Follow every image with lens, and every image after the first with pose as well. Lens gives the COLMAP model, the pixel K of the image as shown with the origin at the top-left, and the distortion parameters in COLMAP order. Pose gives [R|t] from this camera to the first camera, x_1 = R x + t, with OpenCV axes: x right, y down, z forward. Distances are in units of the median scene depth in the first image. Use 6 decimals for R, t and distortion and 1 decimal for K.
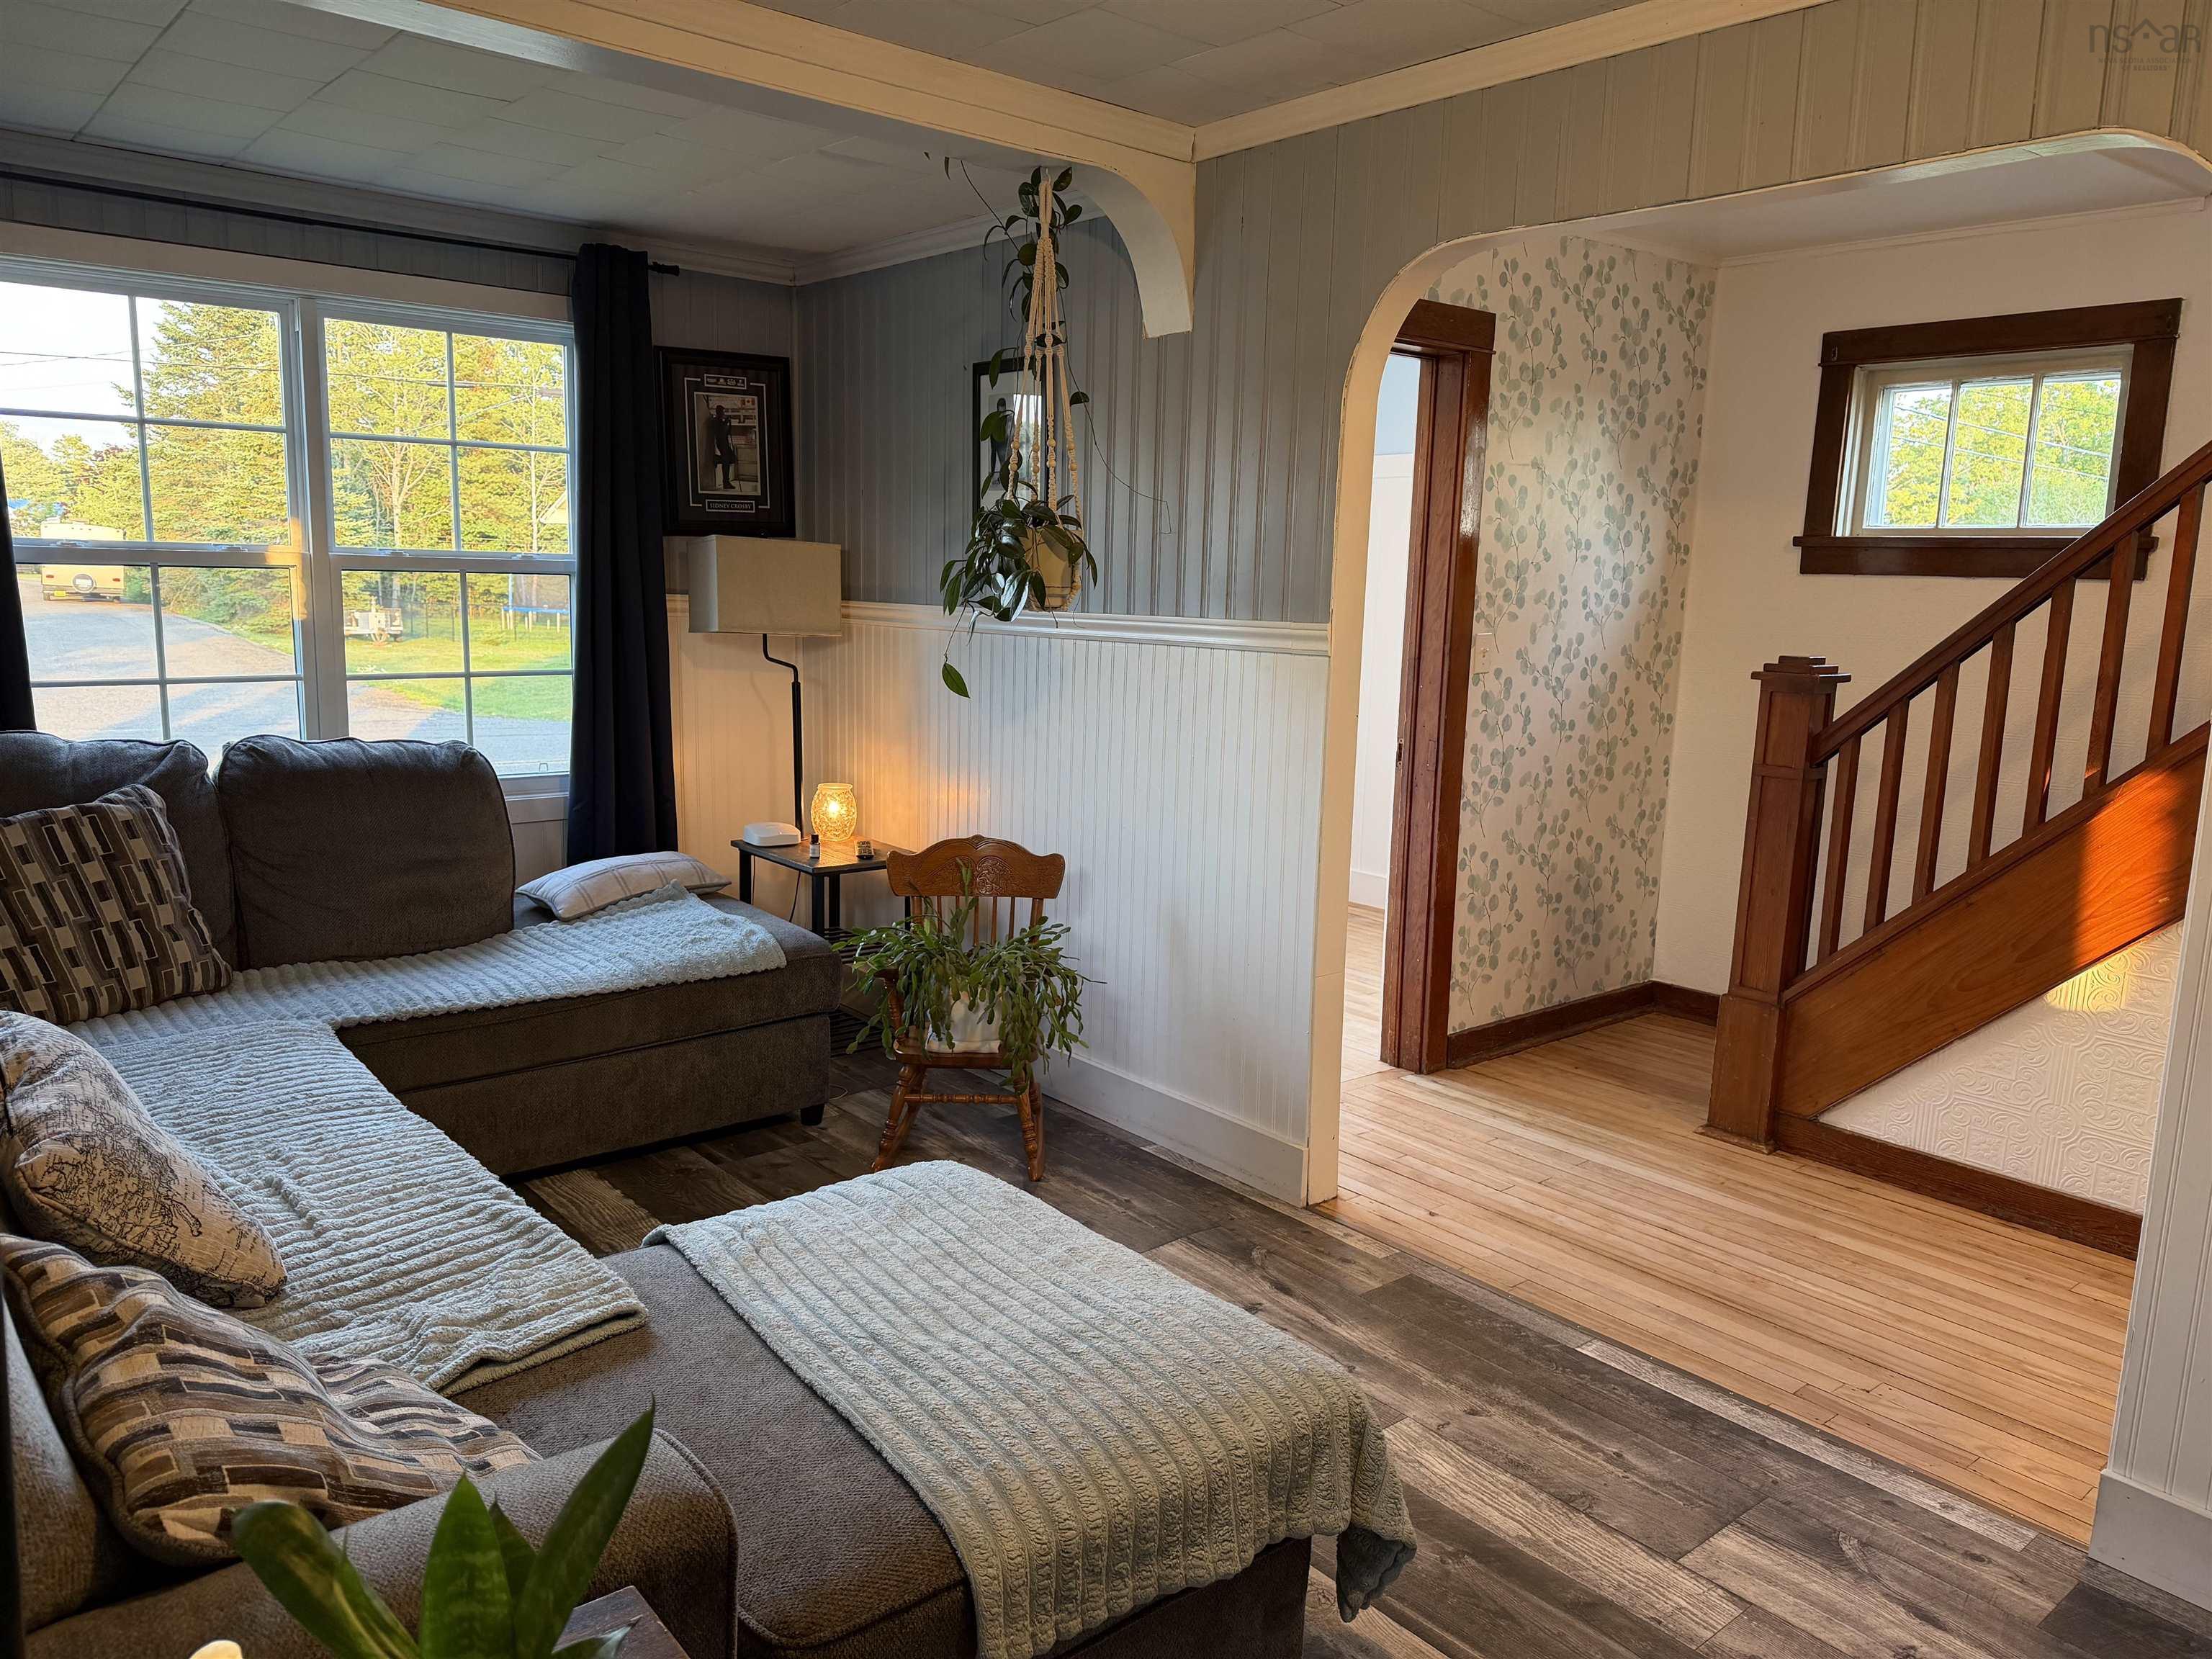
lens RADIAL K [[1605.8, 0, 1112.9], [0, 1605.8, 823.7], [0, 0, 1]] dist [0.061903, -0.002250]
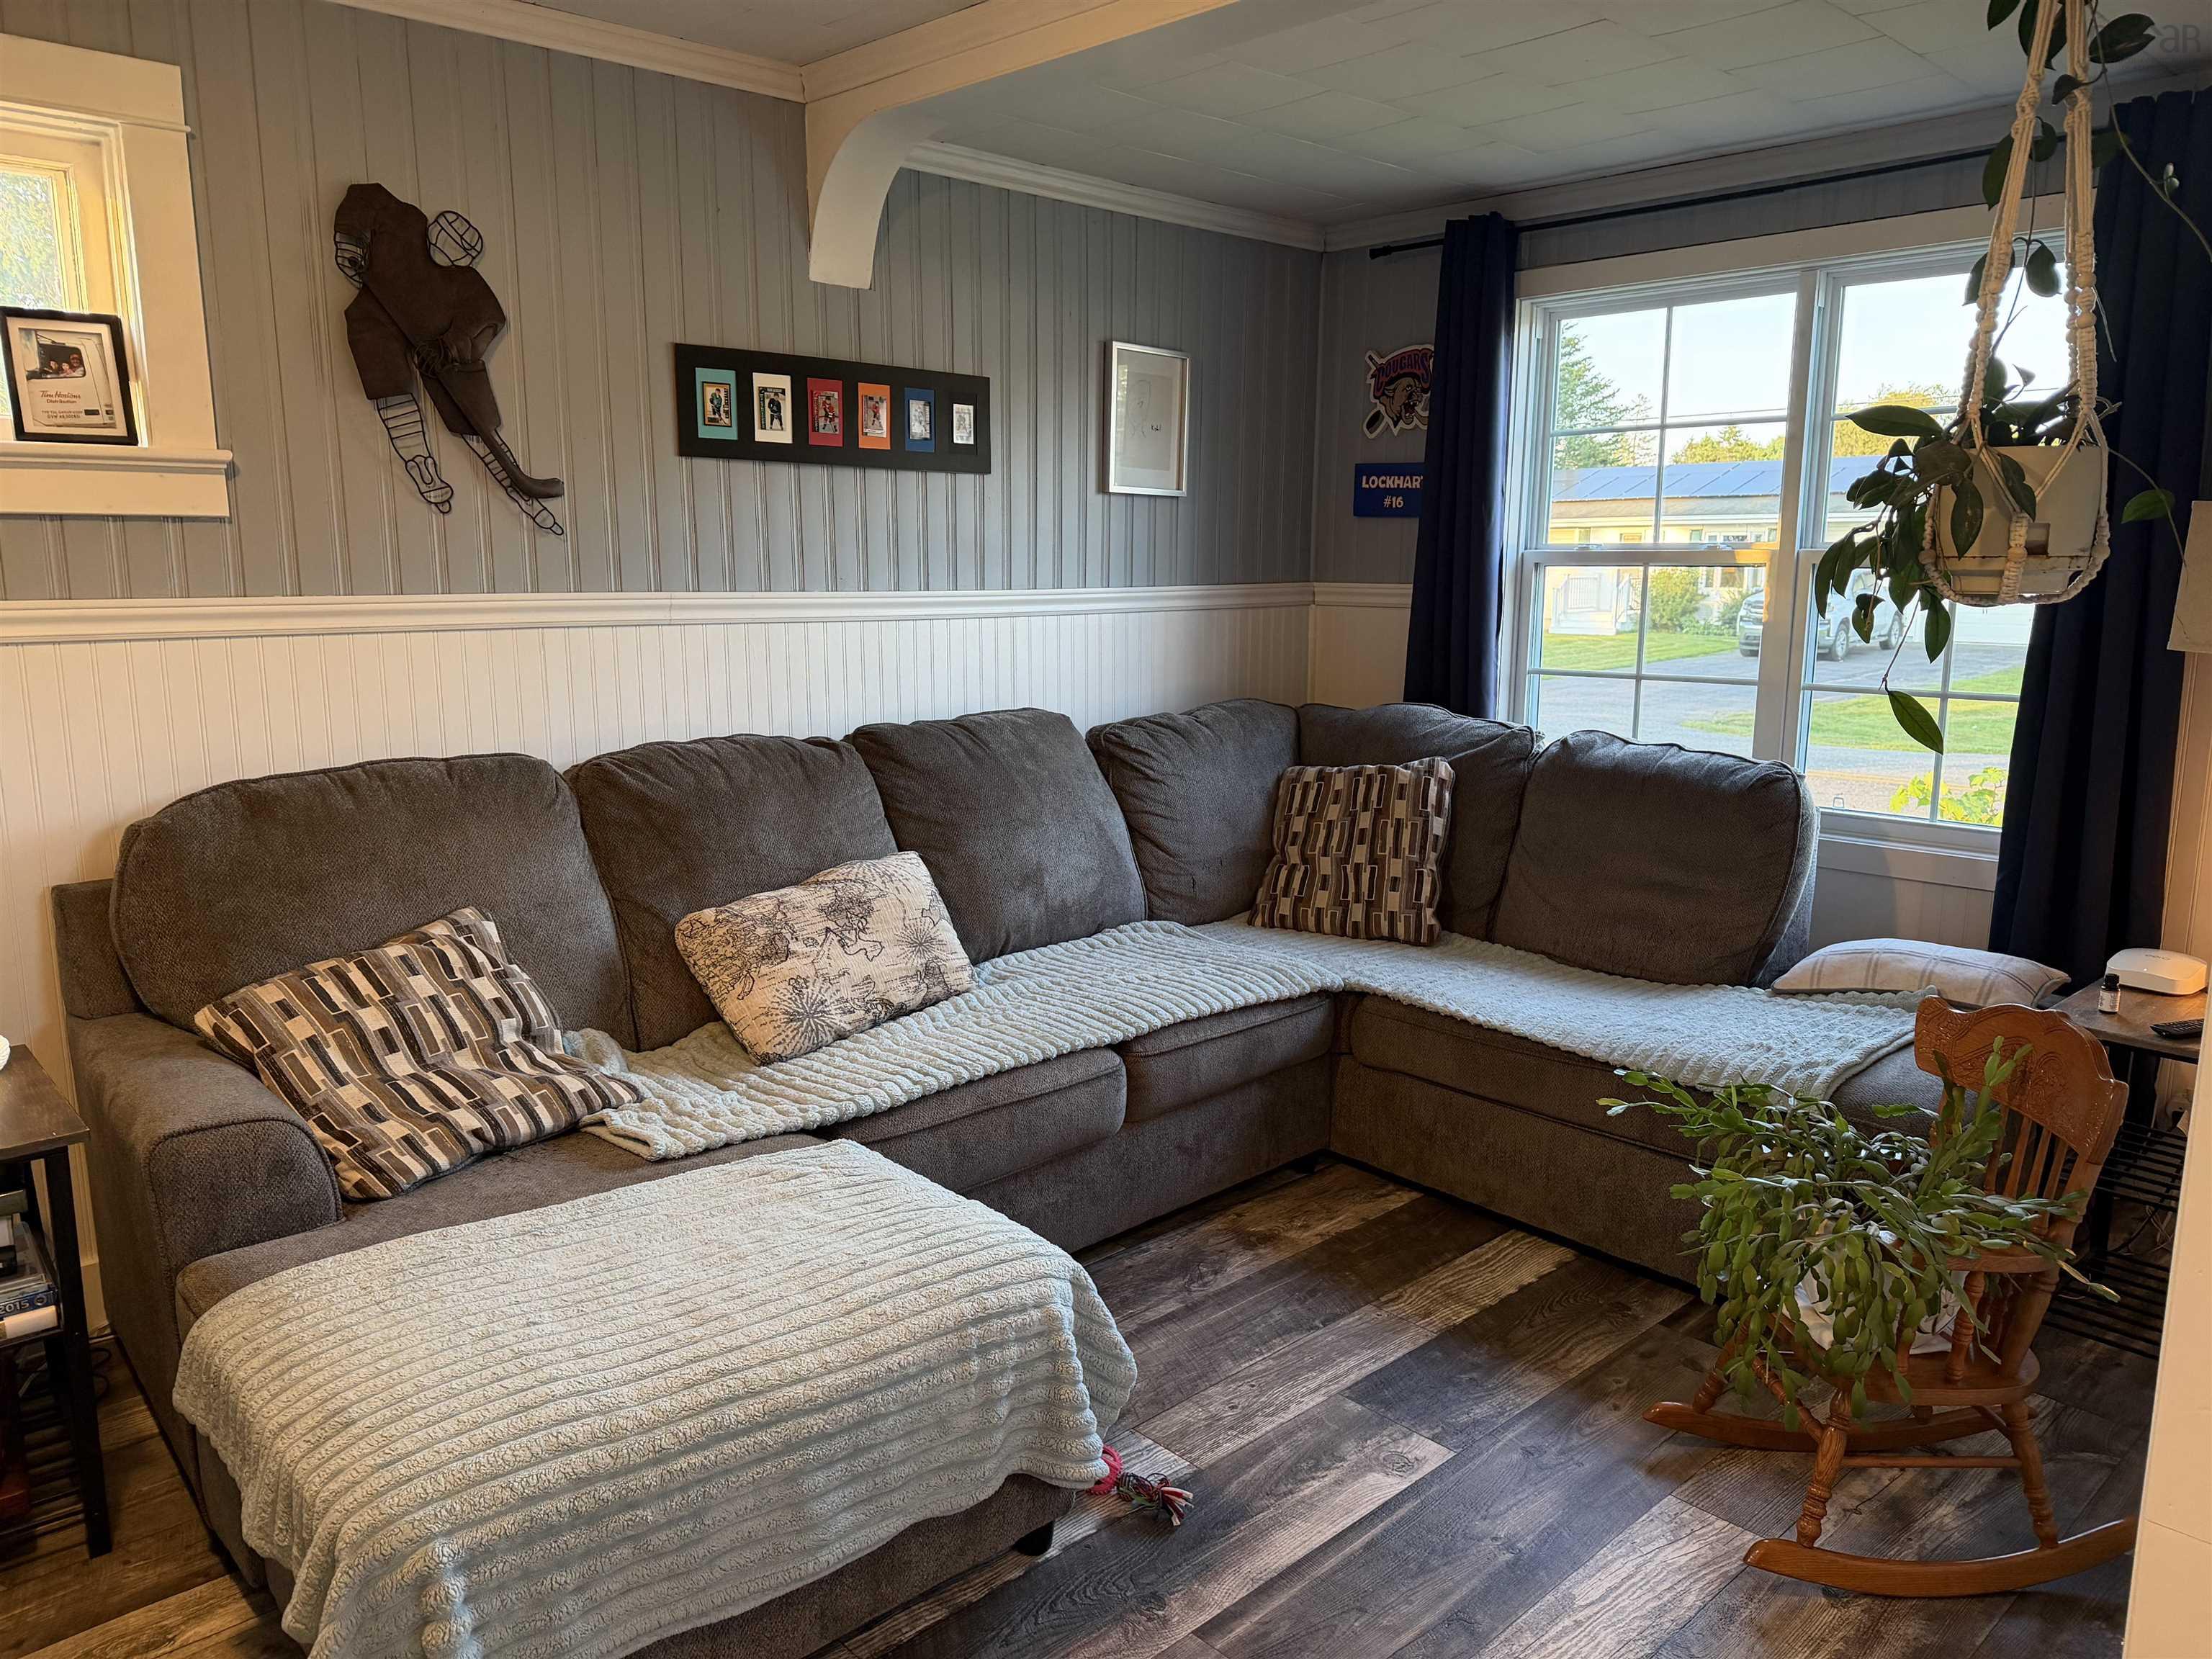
lens RADIAL K [[1581.9, 0, 1072.8], [0, 1581.9, 818.3], [0, 0, 1]] dist [0.108499, -0.101833]
pose [[0.037933, 0.140299, -0.989382, 0.525753], [-0.159225, 0.978294, 0.132622, -0.092228], [0.986513, 0.152504, 0.059448, 0.712738]]
